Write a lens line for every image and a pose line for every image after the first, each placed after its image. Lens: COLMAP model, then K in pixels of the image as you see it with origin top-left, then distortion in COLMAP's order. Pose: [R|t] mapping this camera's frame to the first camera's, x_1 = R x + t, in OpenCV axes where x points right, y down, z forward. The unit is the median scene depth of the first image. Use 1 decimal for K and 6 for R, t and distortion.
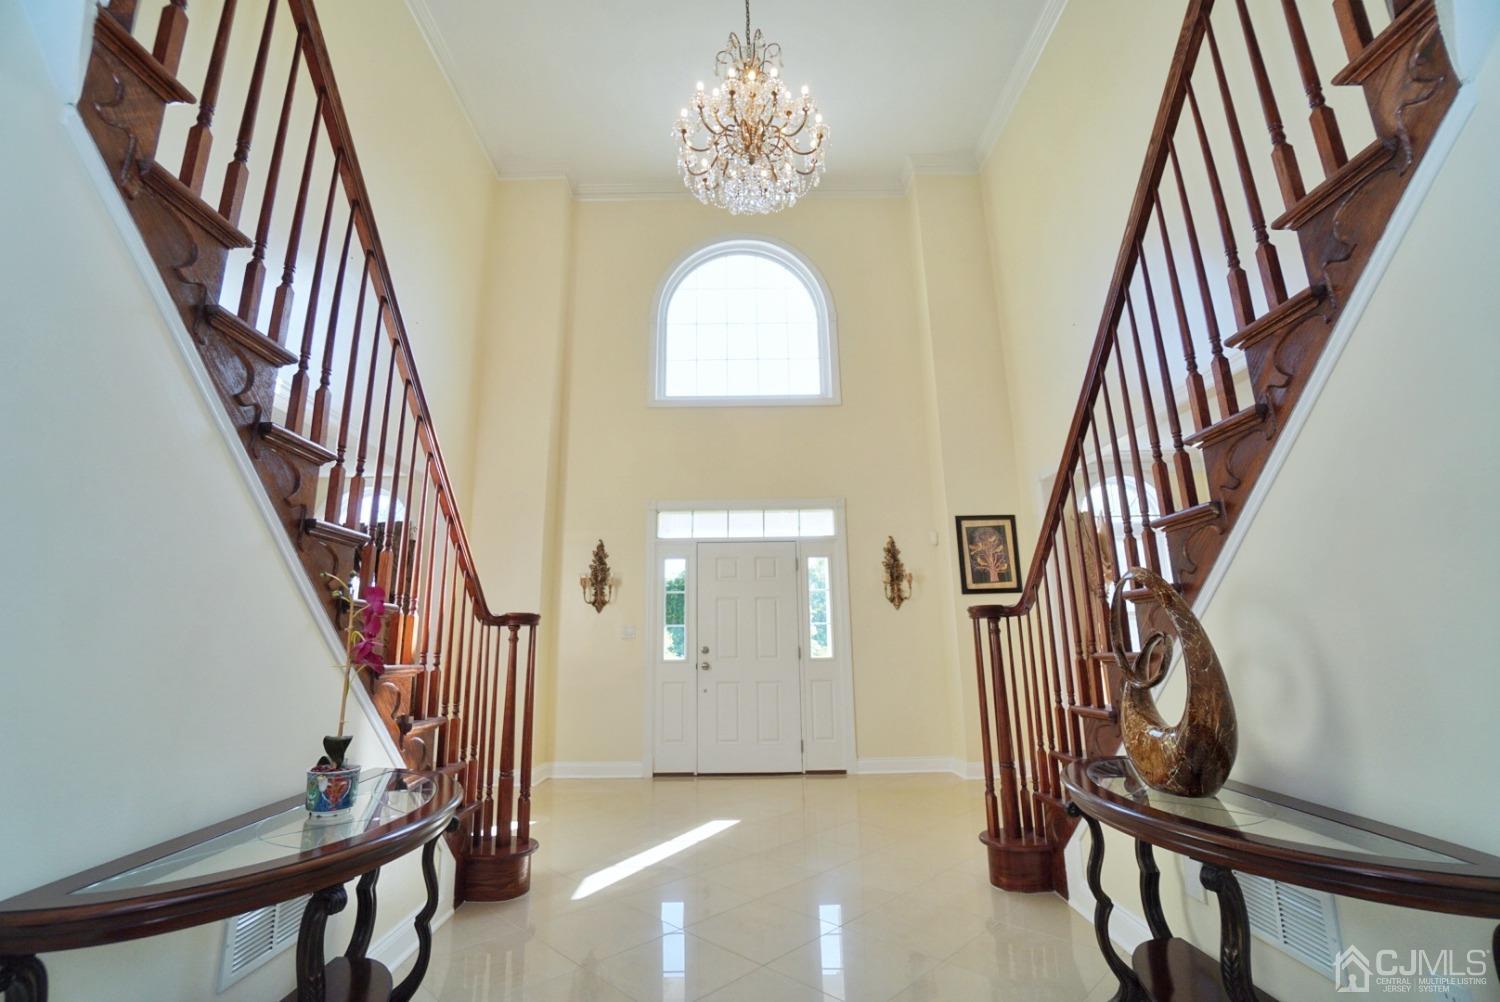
lens RADIAL K [[660.4, 0, 726.5], [0, 660.4, 500.2], [0, 0, 1]] dist [-0.073104, 0.021308]
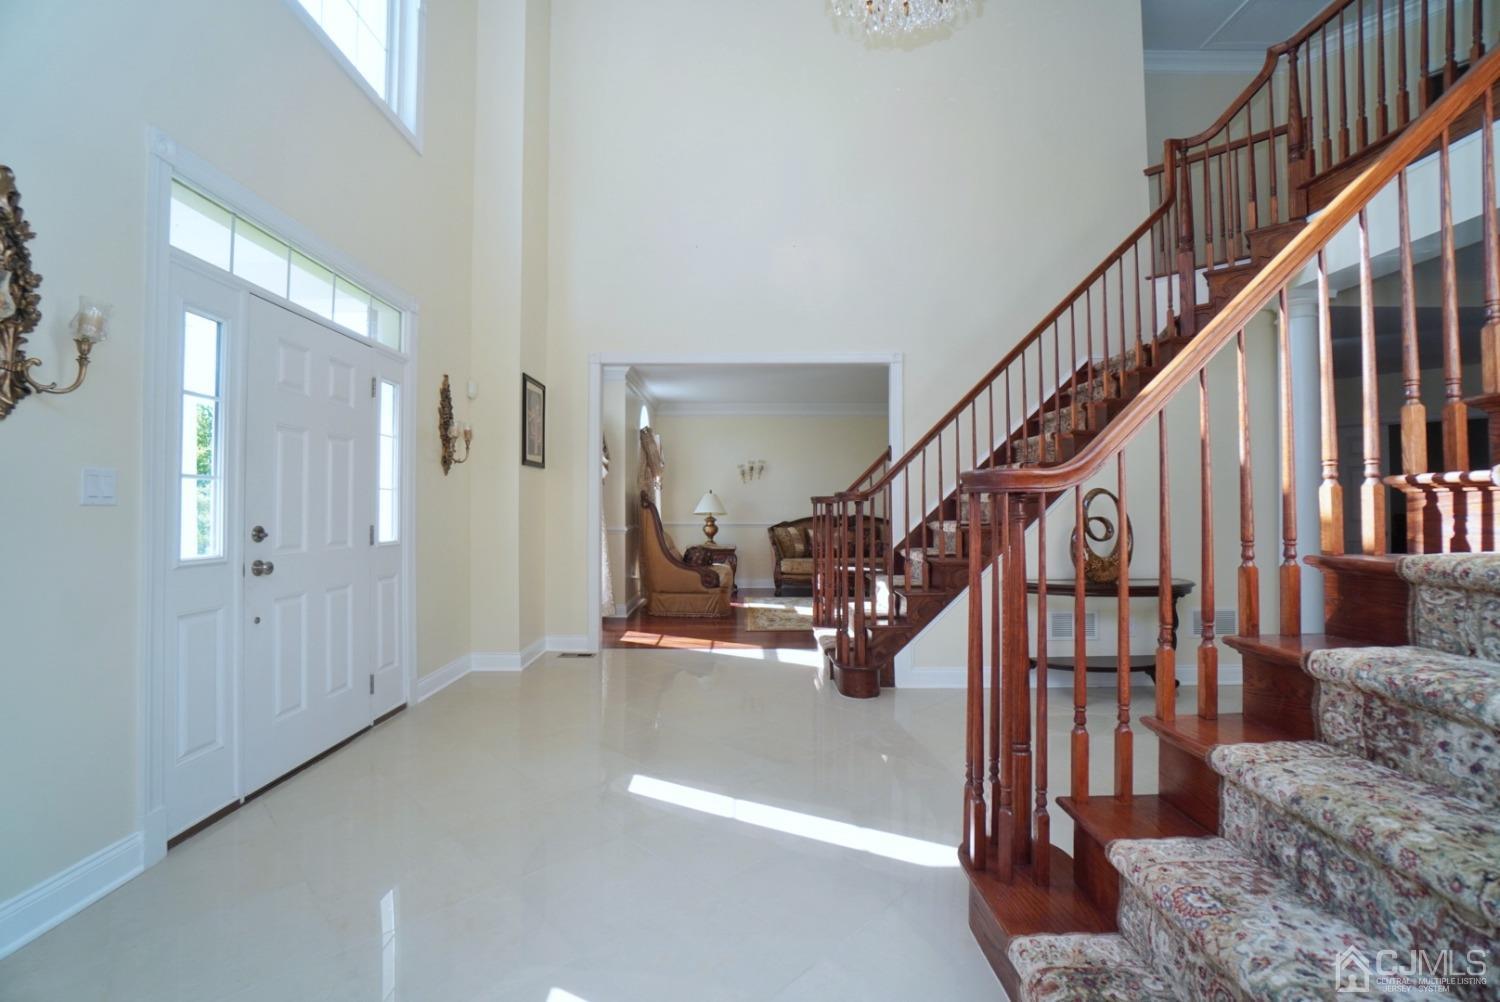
lens RADIAL K [[660.4, 0, 726.5], [0, 660.4, 500.2], [0, 0, 1]] dist [-0.073104, 0.021308]
pose [[0.002978, 0.031633, 0.999495, -0.487388], [-0.212897, 0.976606, -0.030274, 0.152214], [-0.977070, -0.212699, 0.009643, 0.694619]]
